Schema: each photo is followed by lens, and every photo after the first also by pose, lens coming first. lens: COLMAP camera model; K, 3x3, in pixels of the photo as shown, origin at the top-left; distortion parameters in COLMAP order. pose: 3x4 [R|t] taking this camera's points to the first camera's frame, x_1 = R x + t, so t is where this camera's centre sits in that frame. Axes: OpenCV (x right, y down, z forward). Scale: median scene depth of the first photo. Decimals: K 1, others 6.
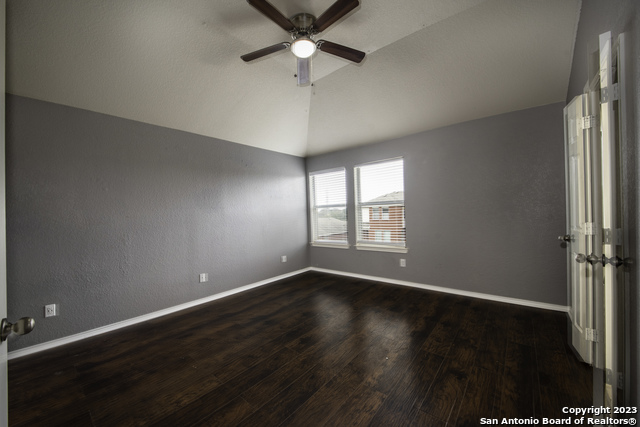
lens RADIAL K [[230.2, 0, 319.8], [0, 230.2, 213.1], [0, 0, 1]] dist [-0.014044, -0.001603]
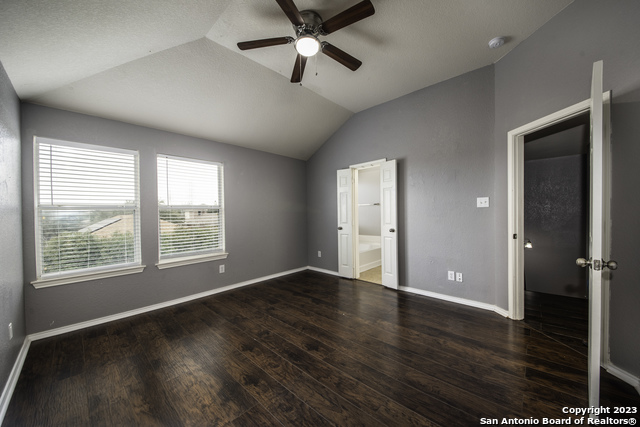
lens RADIAL K [[222.2, 0, 320.2], [0, 222.2, 214.4], [0, 0, 1]] dist [0.000483, -0.000025]
pose [[0.109319, 0.020589, 0.993793, -0.580644], [0.011283, 0.999695, -0.021953, 0.008403], [-0.993943, 0.013613, 0.109053, 0.494539]]
